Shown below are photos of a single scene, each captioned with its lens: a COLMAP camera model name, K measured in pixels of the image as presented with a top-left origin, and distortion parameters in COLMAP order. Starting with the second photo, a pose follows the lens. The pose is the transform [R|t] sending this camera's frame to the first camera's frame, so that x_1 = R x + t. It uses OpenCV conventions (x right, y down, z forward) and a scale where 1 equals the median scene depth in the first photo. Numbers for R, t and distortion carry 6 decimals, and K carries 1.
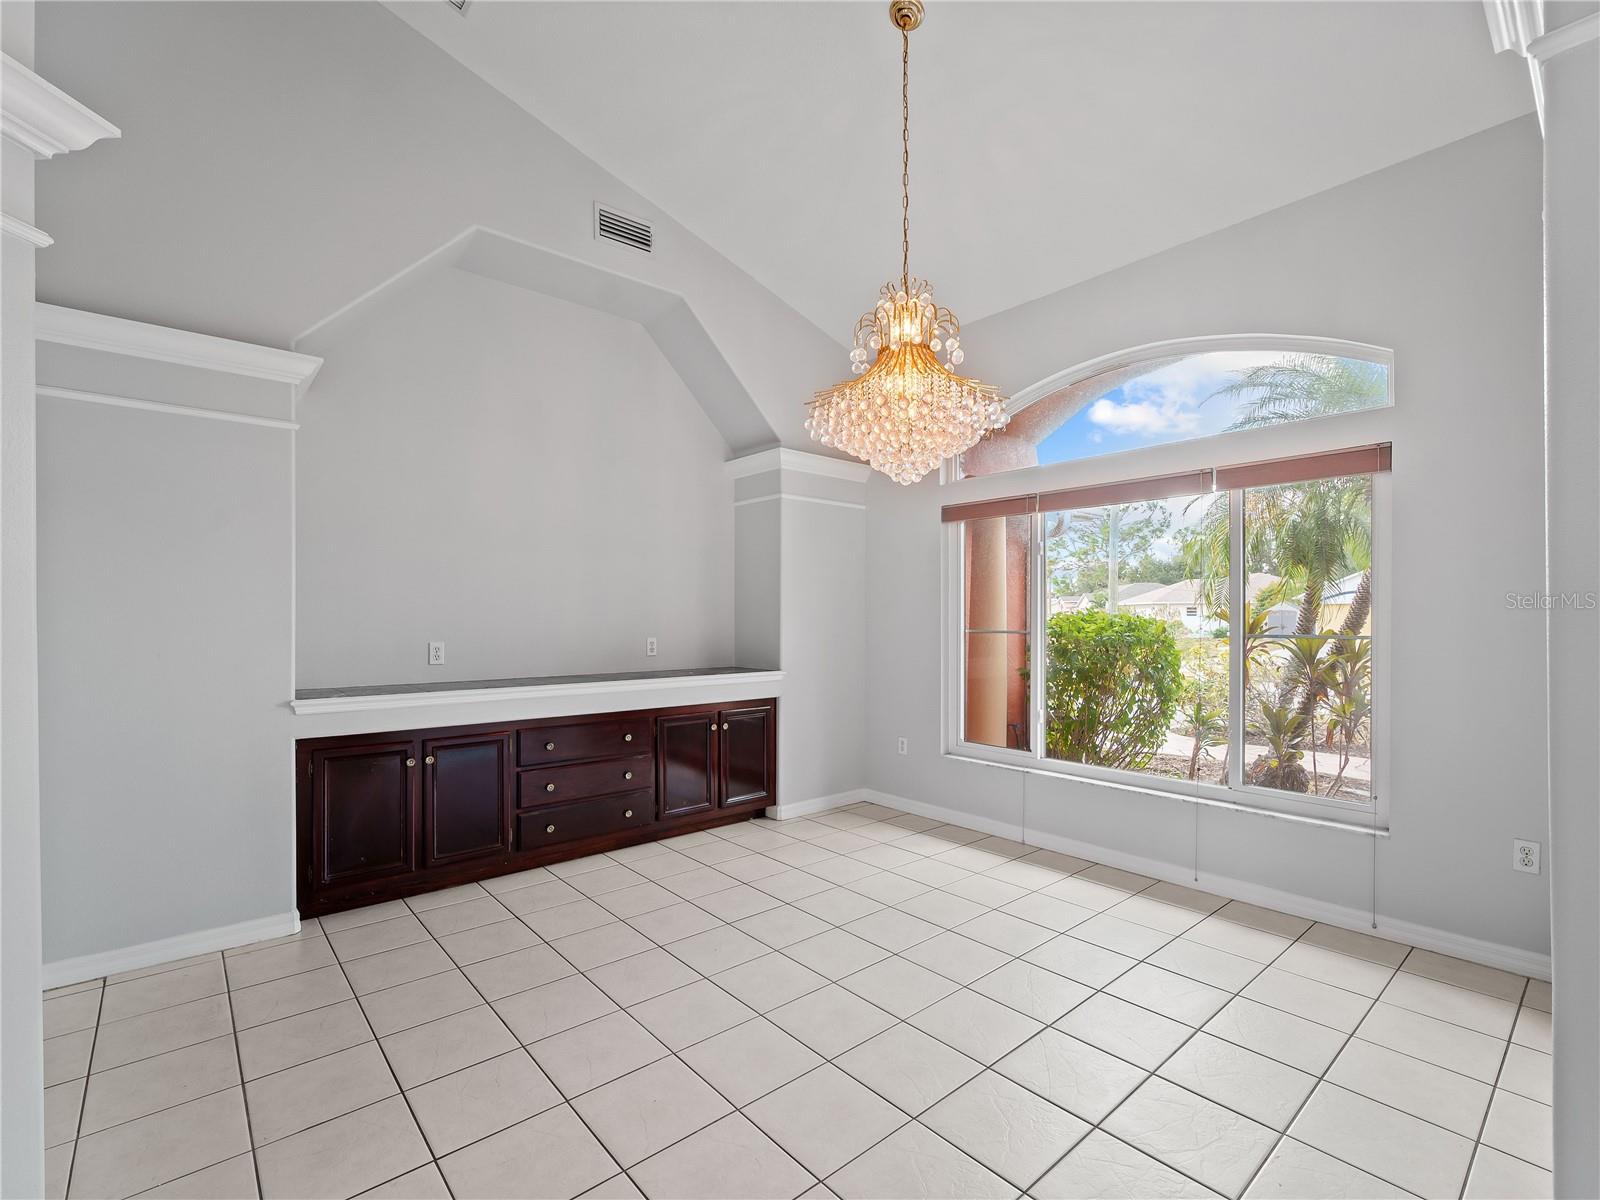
lens RADIAL K [[725.8, 0, 802.0], [0, 725.8, 608.5], [0, 0, 1]] dist [-0.005242, -0.000732]
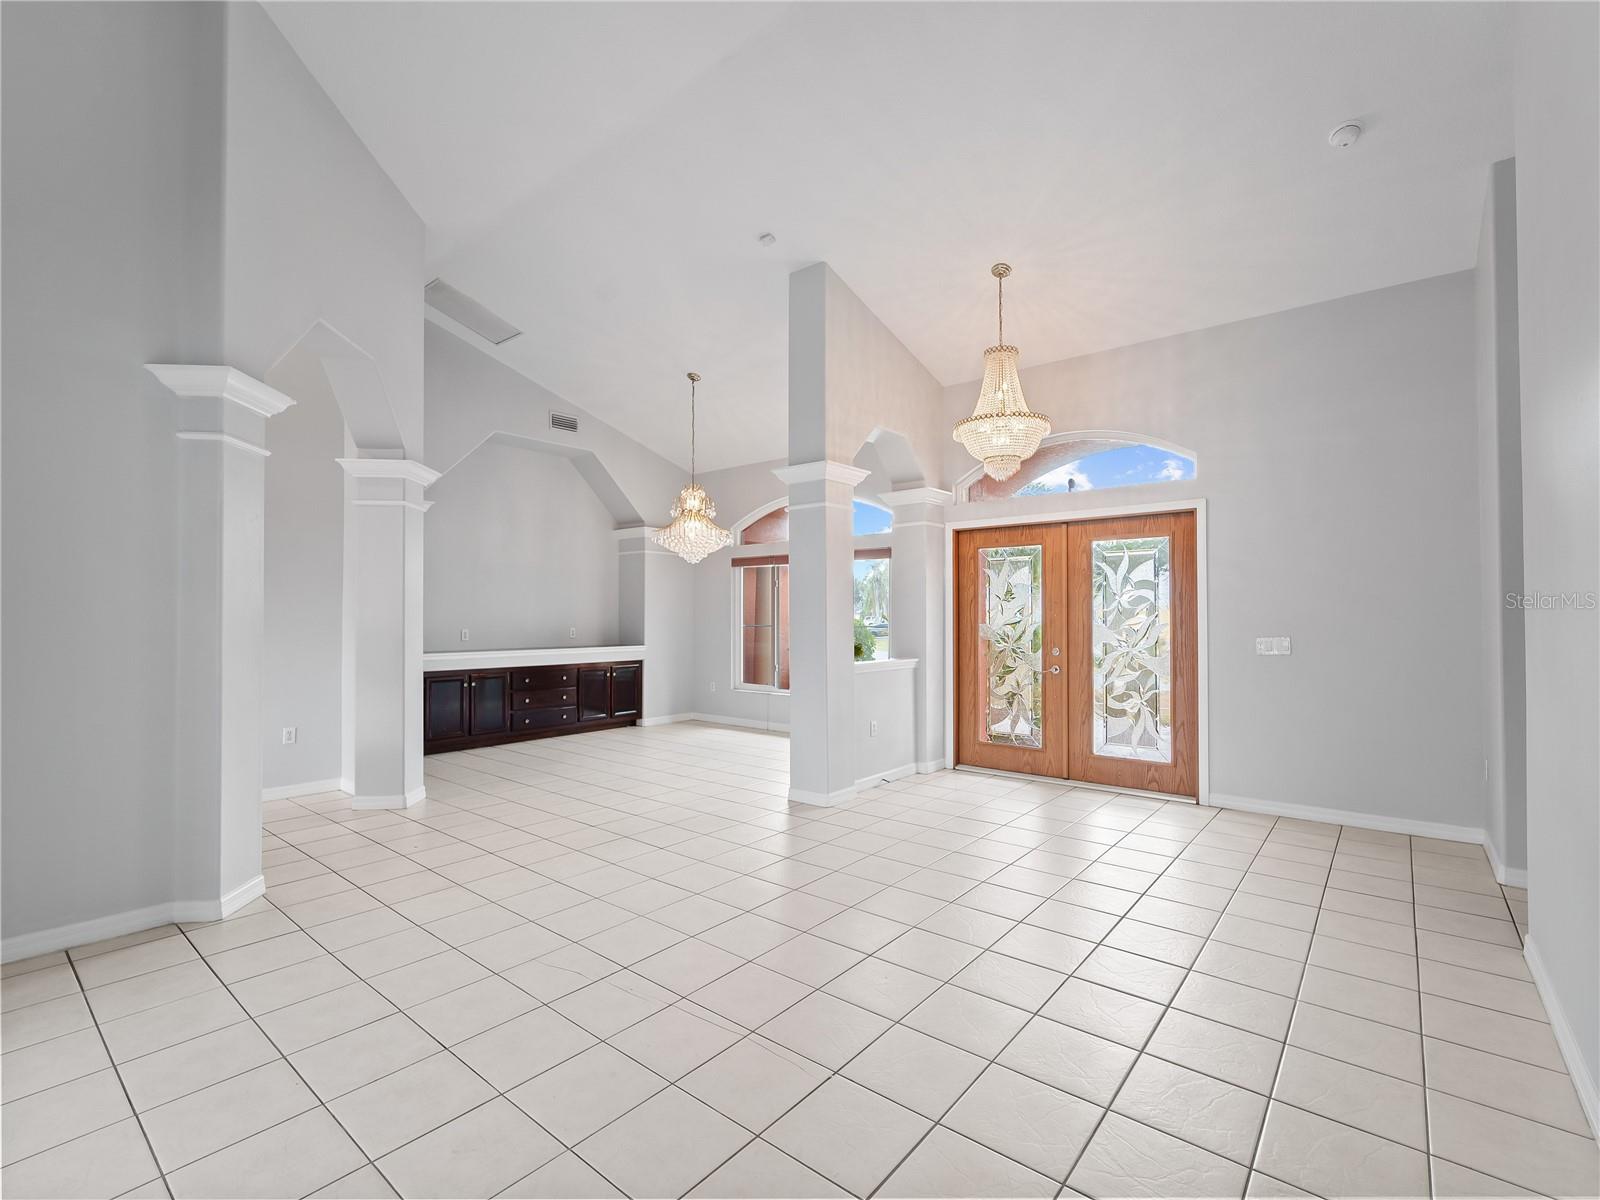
lens RADIAL K [[725.8, 0, 801.2], [0, 725.8, 610.9], [0, 0, 1]] dist [-0.005242, -0.000732]
pose [[0.985503, 0.002175, 0.169643, 0.053662], [-0.003231, 0.999977, 0.005953, -0.015678], [-0.169627, -0.006415, 0.985488, -0.949588]]
